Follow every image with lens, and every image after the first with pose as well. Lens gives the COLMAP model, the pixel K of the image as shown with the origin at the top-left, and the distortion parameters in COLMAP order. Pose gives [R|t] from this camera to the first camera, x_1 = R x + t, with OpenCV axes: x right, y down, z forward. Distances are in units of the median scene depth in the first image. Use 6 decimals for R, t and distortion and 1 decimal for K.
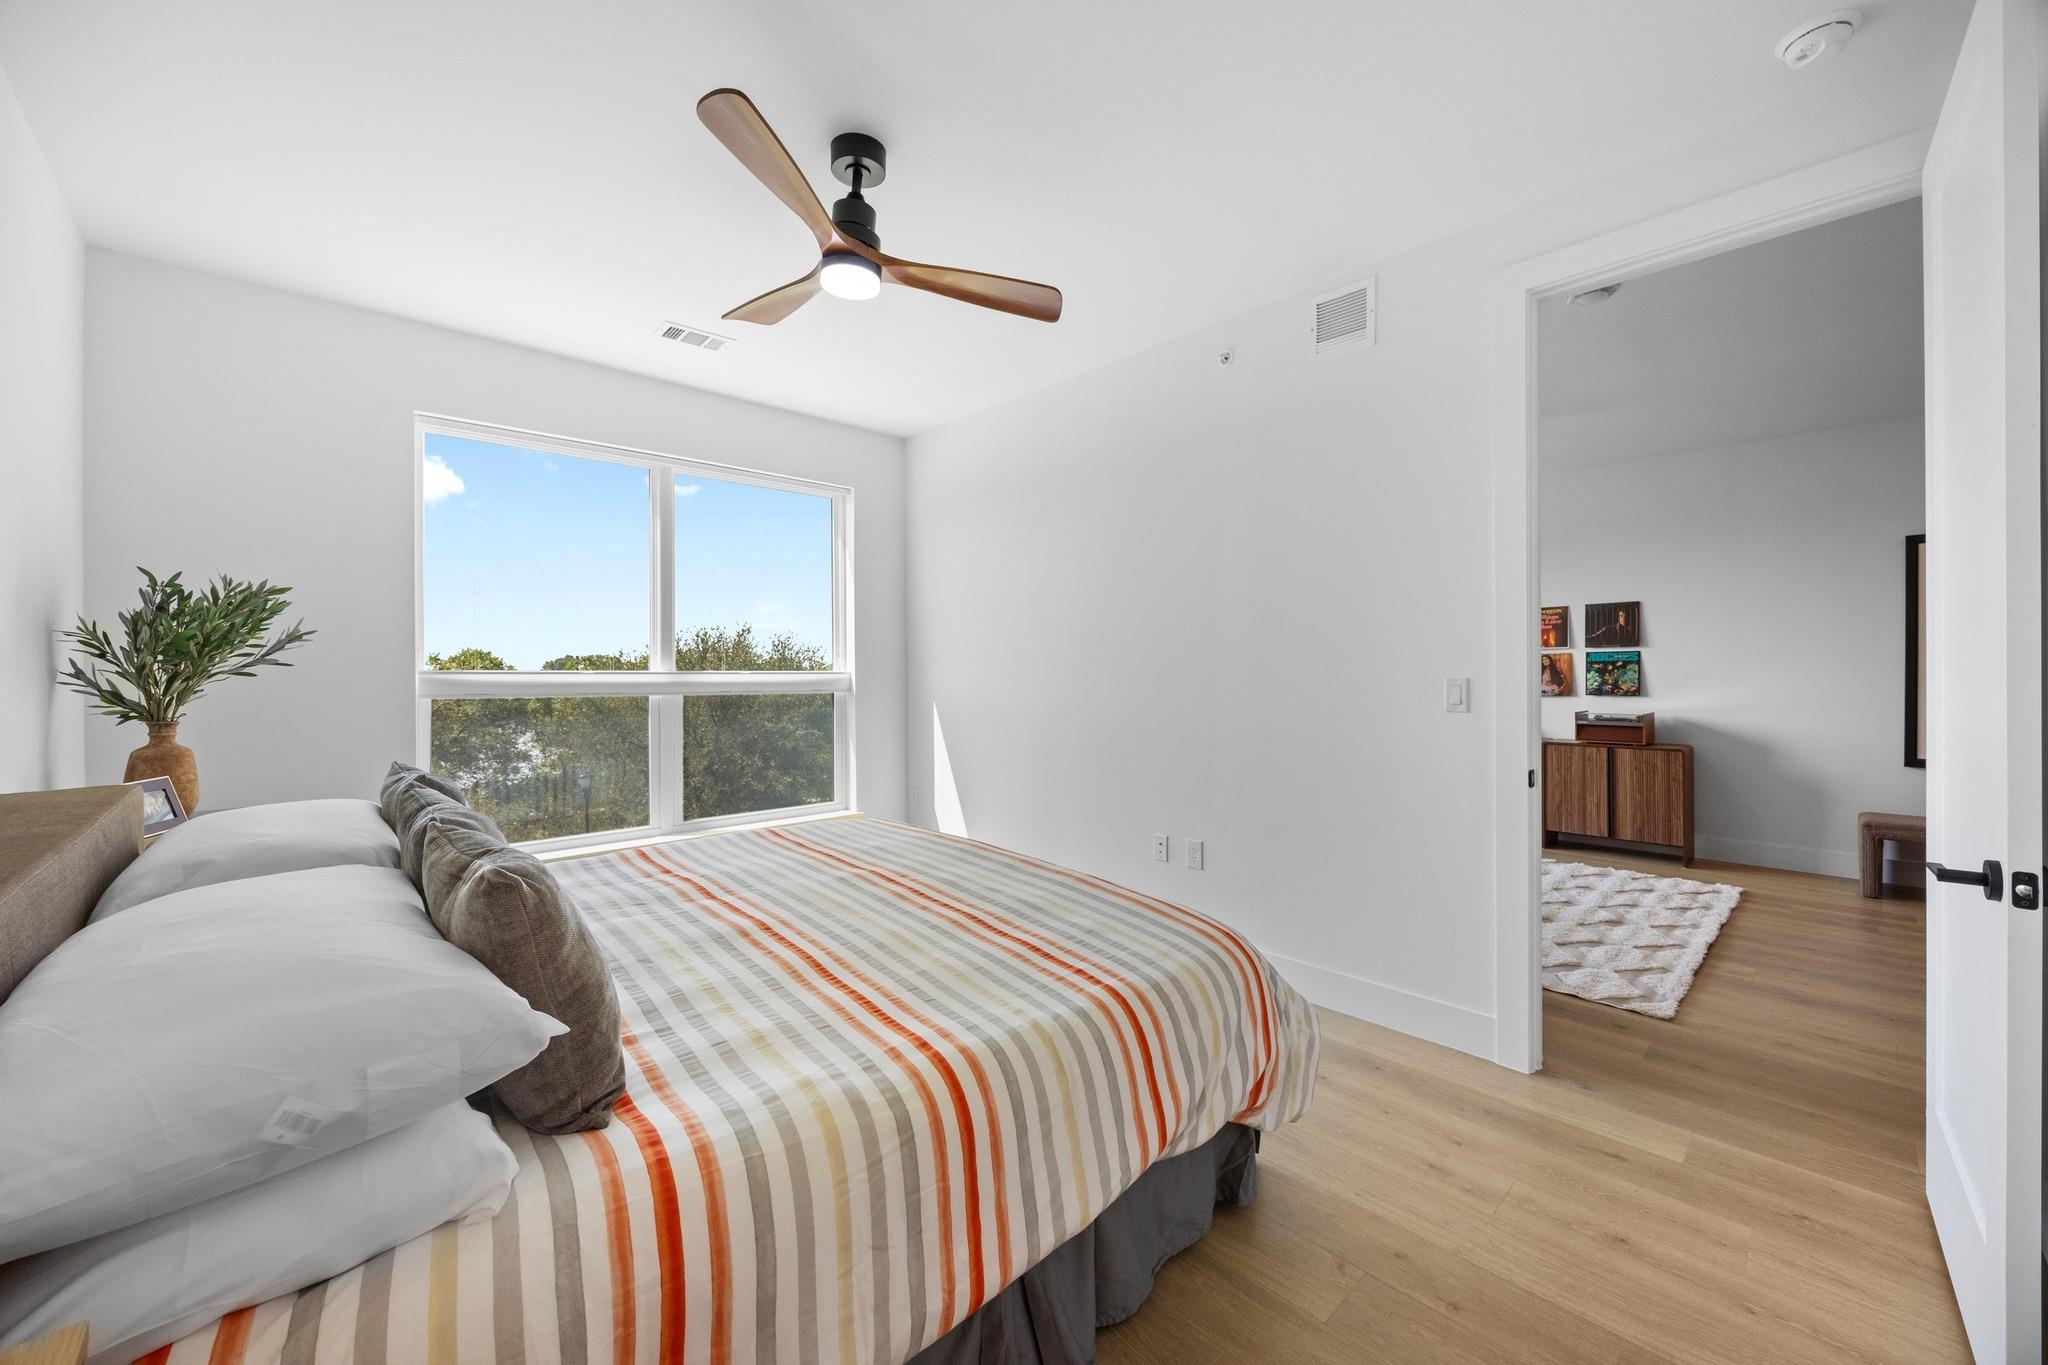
lens RADIAL K [[775.9, 0, 1022.1], [0, 775.9, 677.6], [0, 0, 1]] dist [-0.003619, -0.000014]
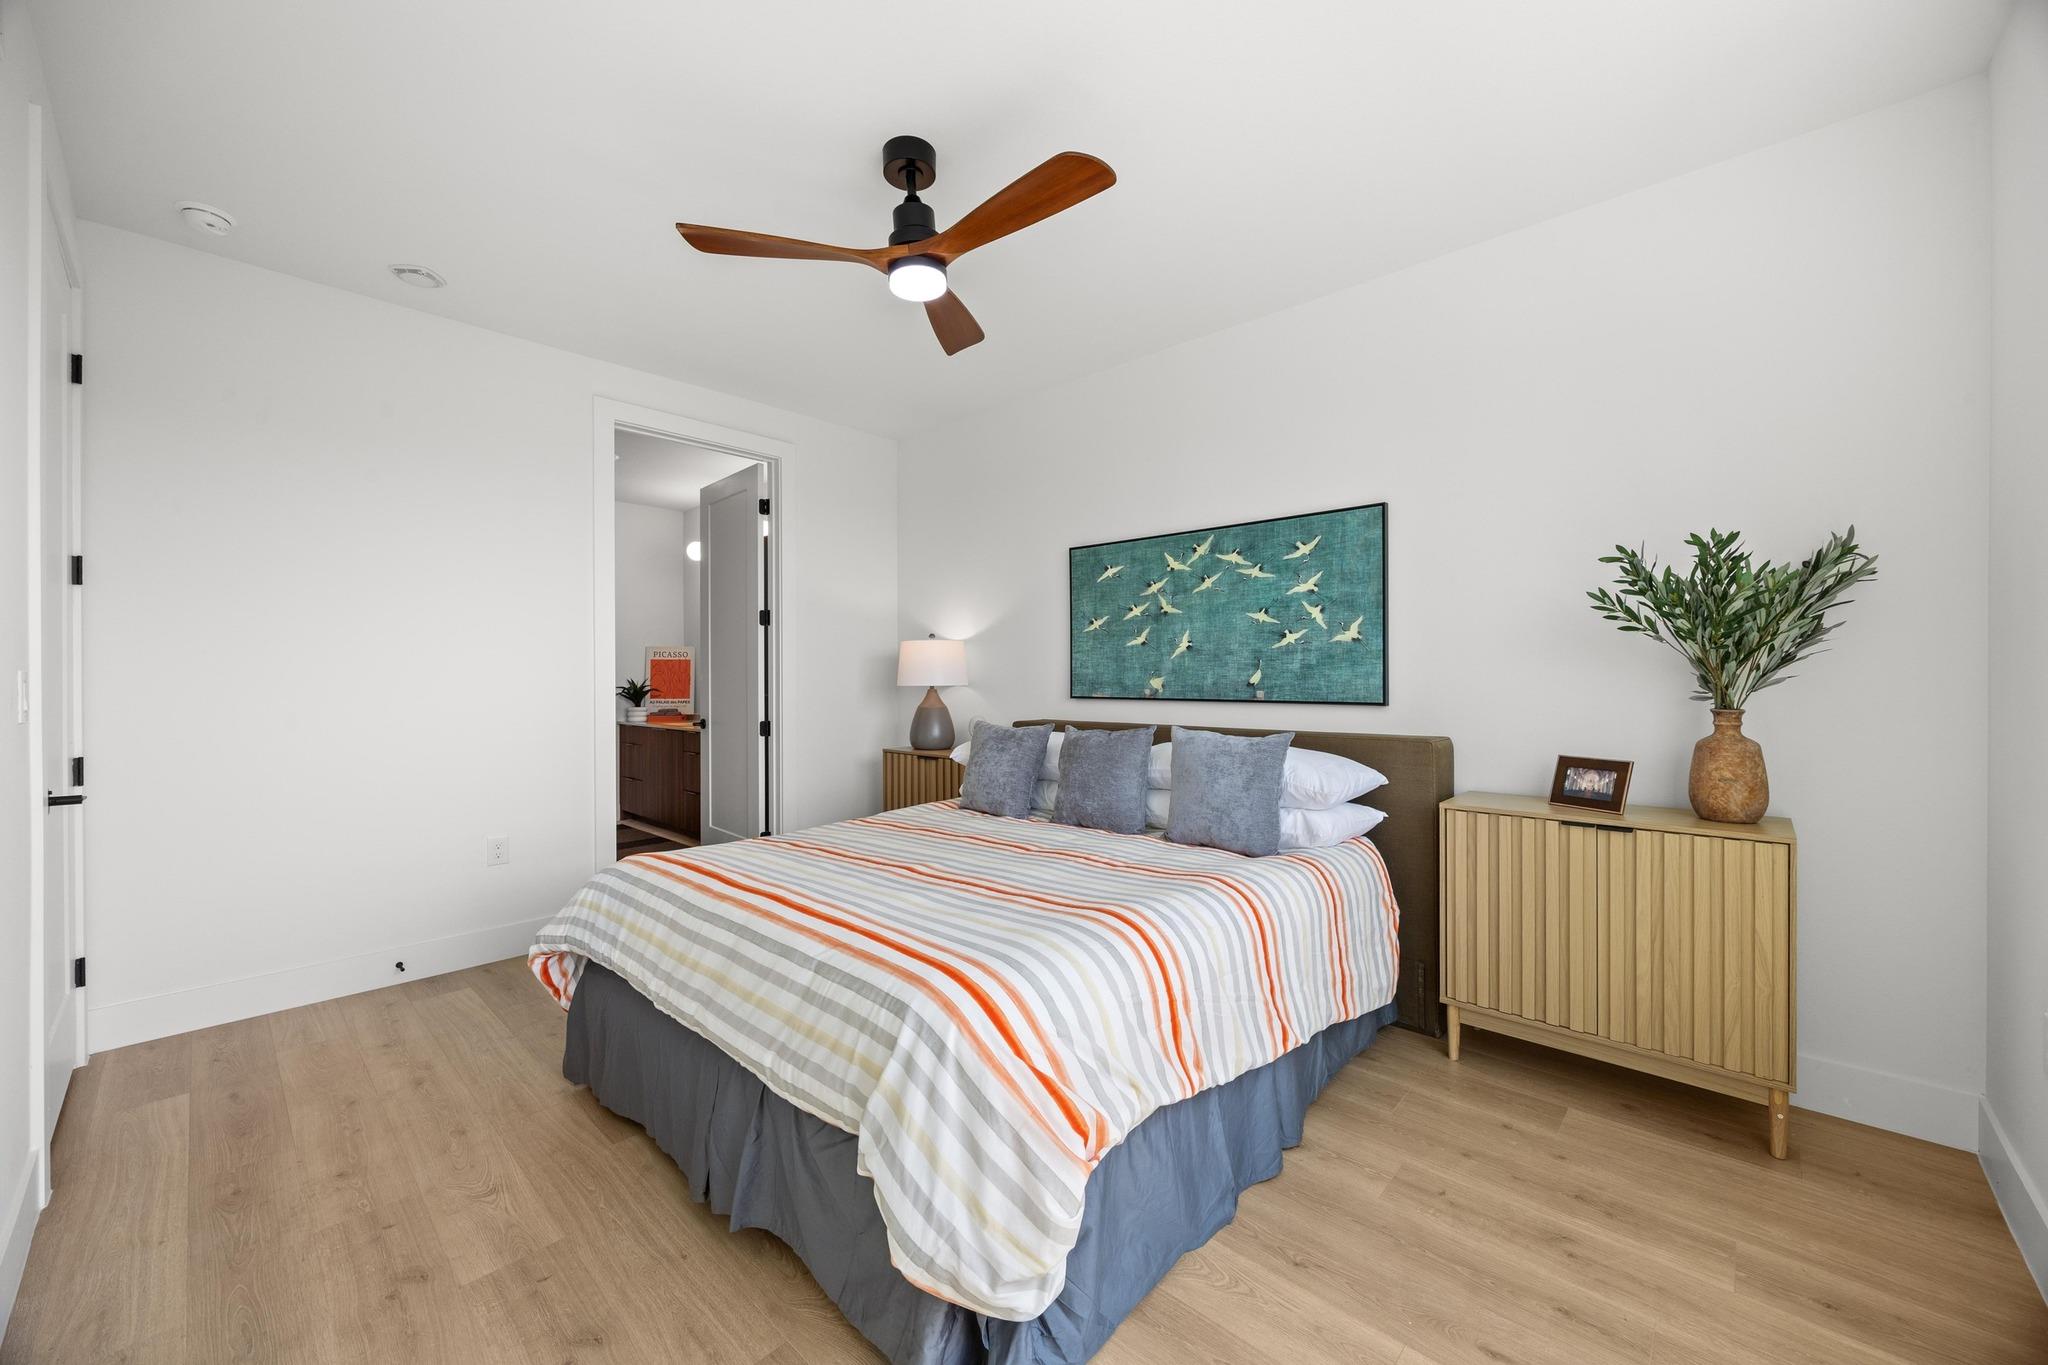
lens RADIAL K [[775.9, 0, 1022.1], [0, 775.9, 677.6], [0, 0, 1]] dist [-0.003619, -0.000014]
pose [[-0.997464, 0.011195, -0.070287, -0.115012], [0.010559, 0.999900, 0.009412, 0.002321], [0.070386, 0.008646, -0.997482, 0.810386]]
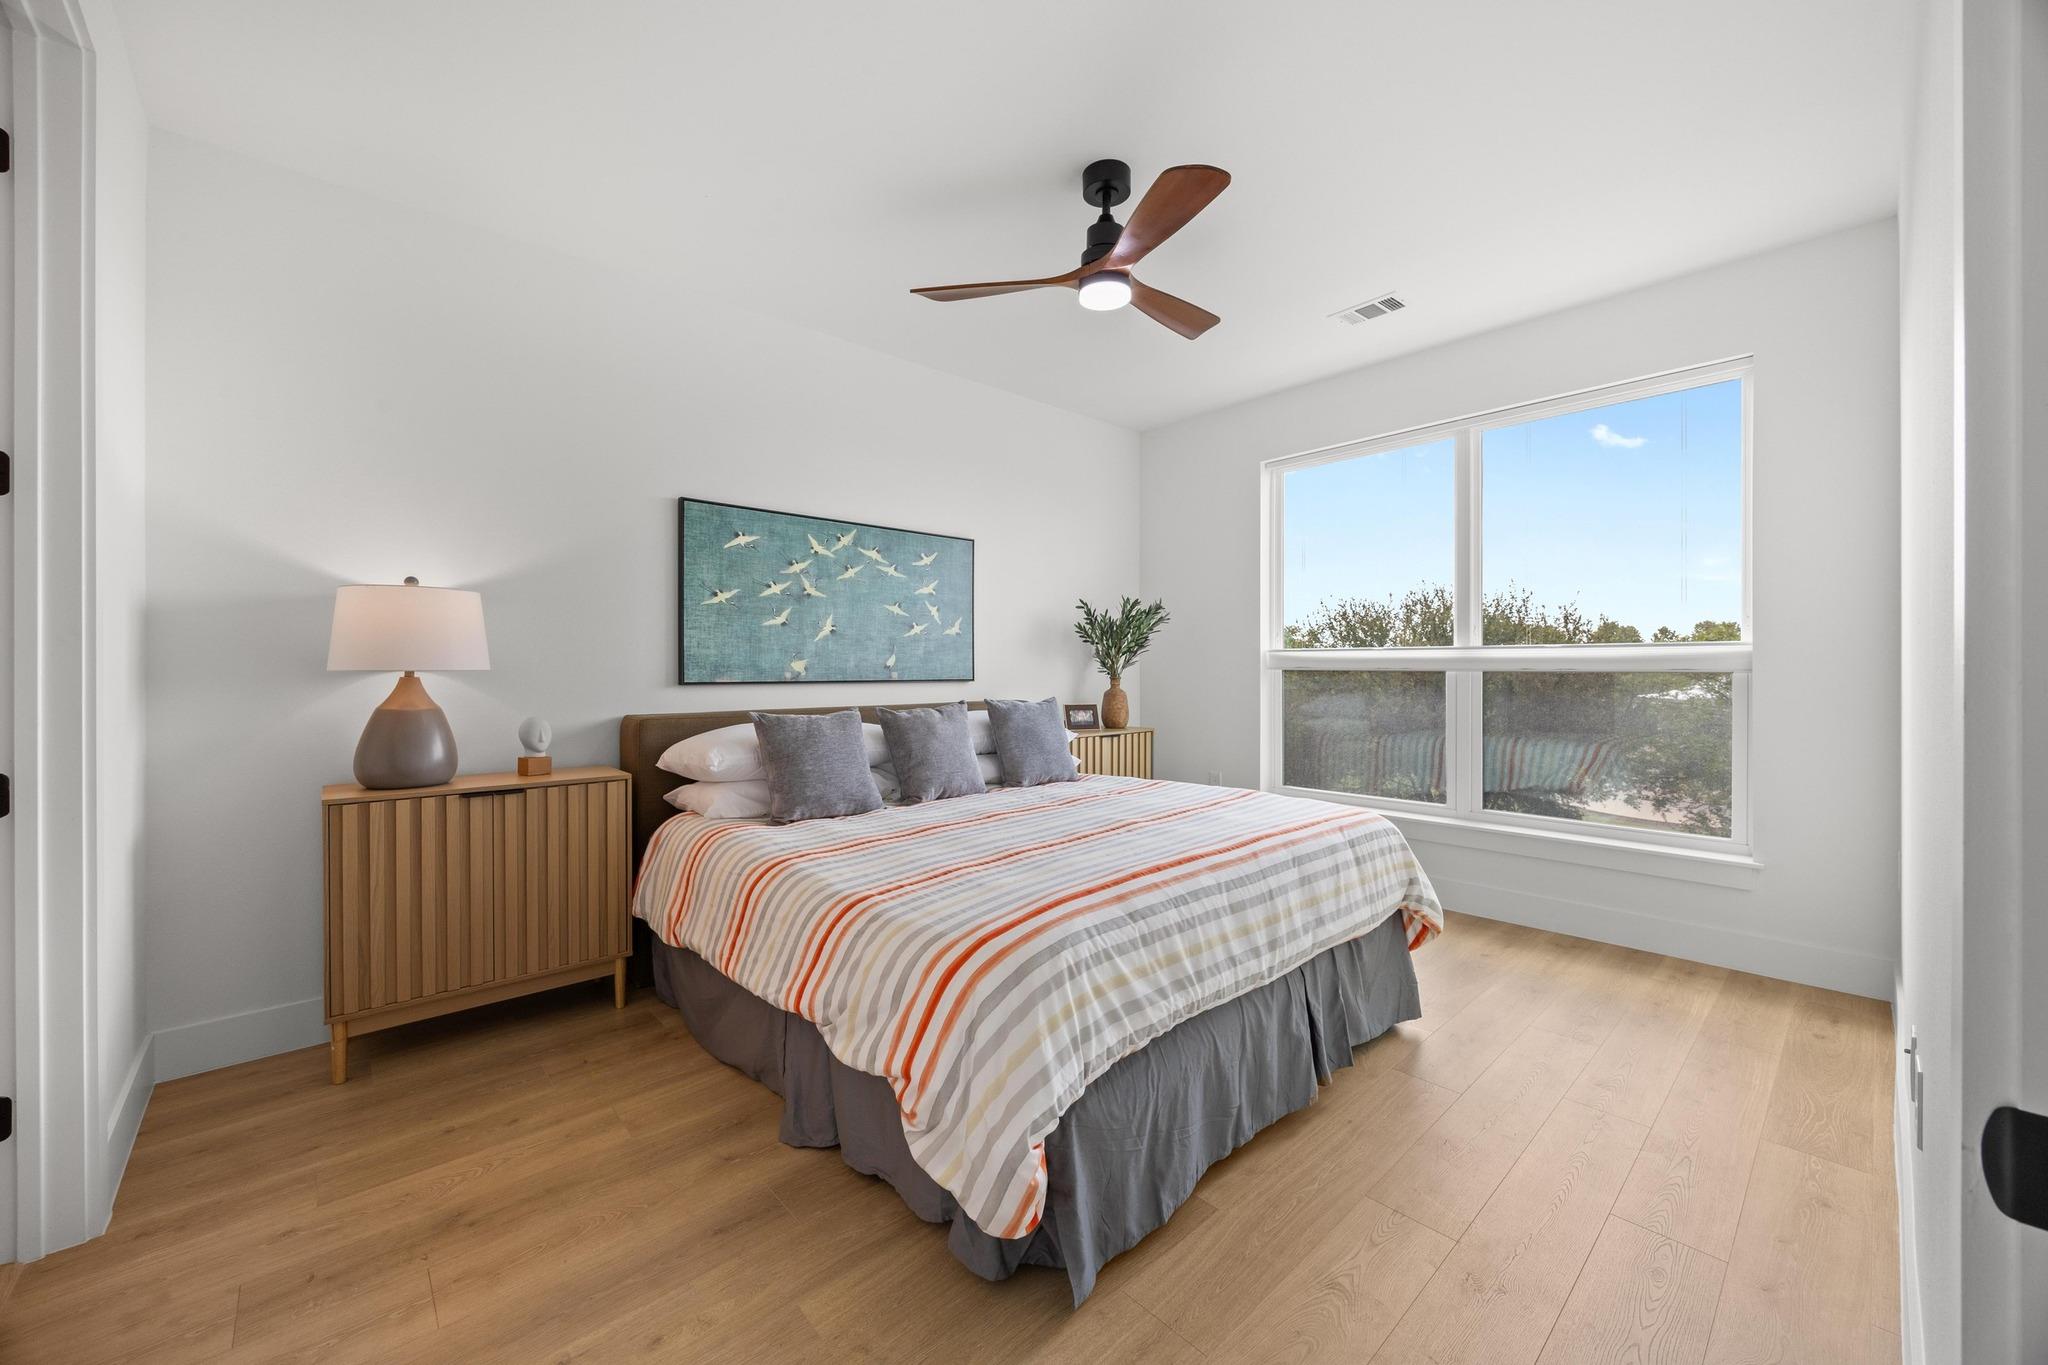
lens RADIAL K [[775.9, 0, 1022.1], [0, 775.9, 677.6], [0, 0, 1]] dist [-0.003619, -0.000014]
pose [[-0.014868, 0.018258, -0.999723, 0.364945], [-0.004935, 0.999820, 0.018333, 0.011481], [0.999877, 0.005206, -0.014776, 0.353567]]
